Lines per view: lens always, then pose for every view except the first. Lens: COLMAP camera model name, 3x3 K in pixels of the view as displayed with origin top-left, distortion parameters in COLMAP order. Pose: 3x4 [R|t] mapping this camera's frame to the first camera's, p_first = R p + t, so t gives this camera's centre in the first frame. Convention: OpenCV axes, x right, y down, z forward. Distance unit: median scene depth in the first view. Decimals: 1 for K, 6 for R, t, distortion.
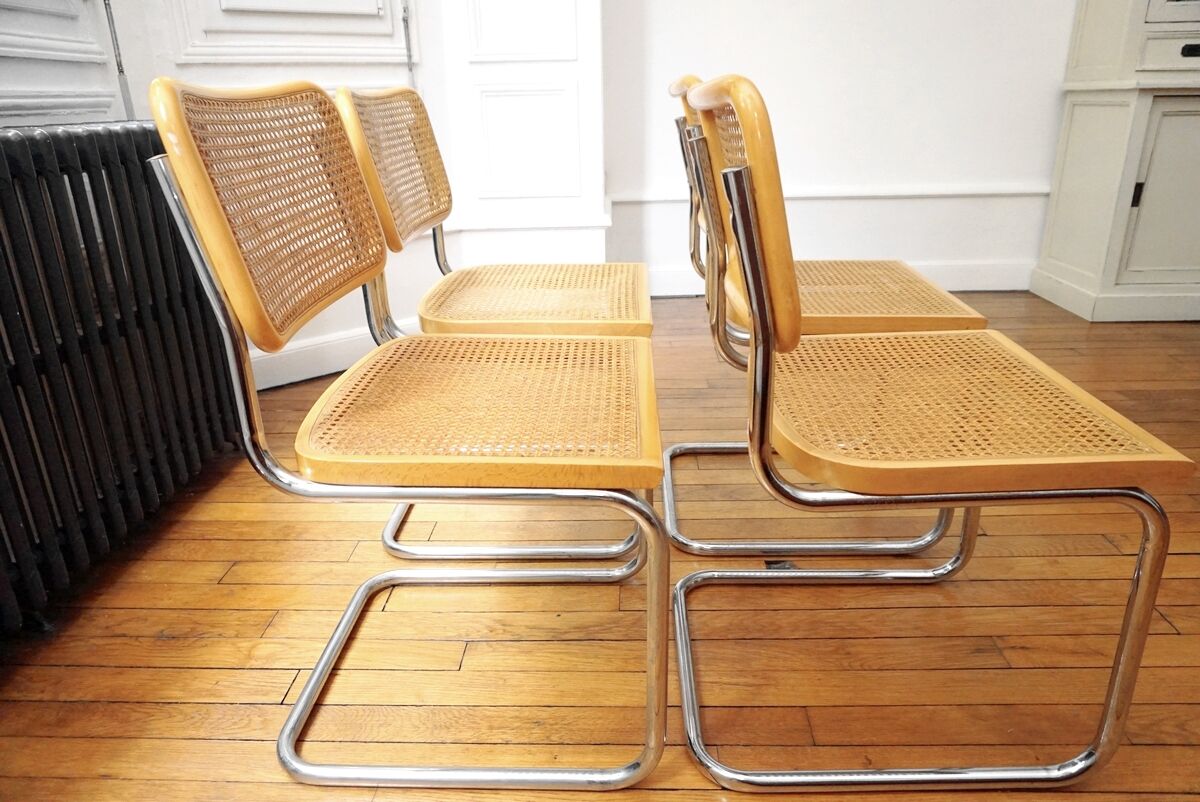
lens RADIAL K [[826.2, 0, 599.5], [0, 826.2, 382.5], [0, 0, 1]] dist [0.000067, 0.000653]
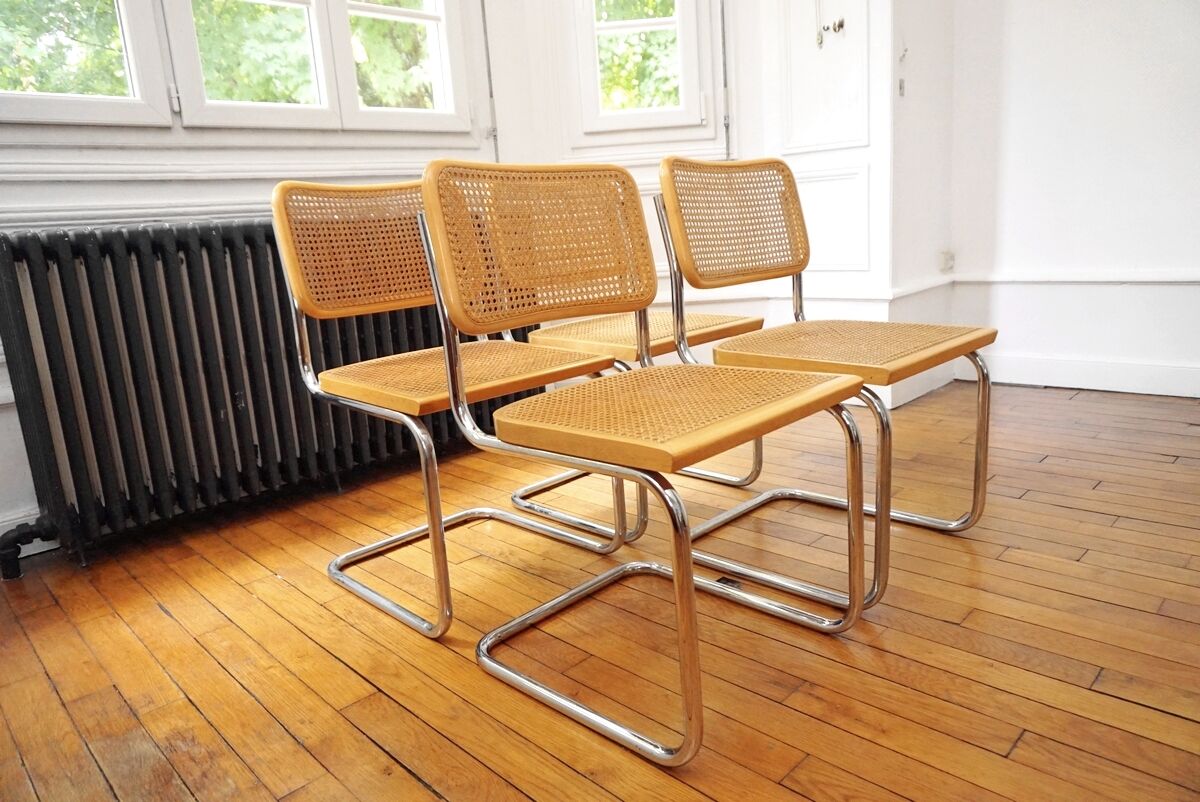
lens RADIAL K [[813.6, 0, 600.0], [0, 813.6, 401.0], [0, 0, 1]] dist [-0.022105, -0.000154]
pose [[0.731123, 0.125394, -0.670623, 0.661228], [-0.183624, 0.982859, -0.016413, 0.027807], [0.657070, 0.135143, 0.741617, 0.042161]]
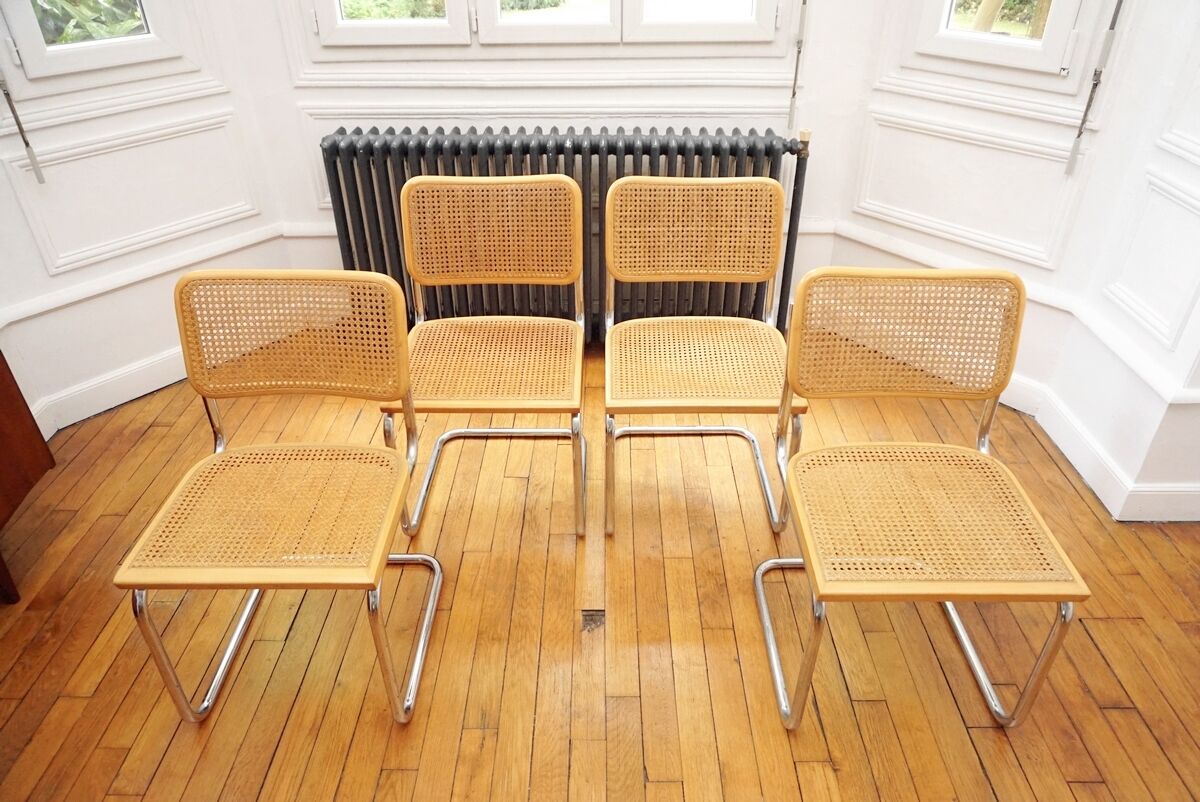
lens RADIAL K [[813.6, 0, 600.0], [0, 813.6, 401.0], [0, 0, 1]] dist [-0.022105, -0.000154]
pose [[0.004420, 0.572244, -0.820072, 0.906568], [-0.325149, 0.776340, 0.539976, -0.628124], [0.945652, 0.264259, 0.189496, 0.562039]]
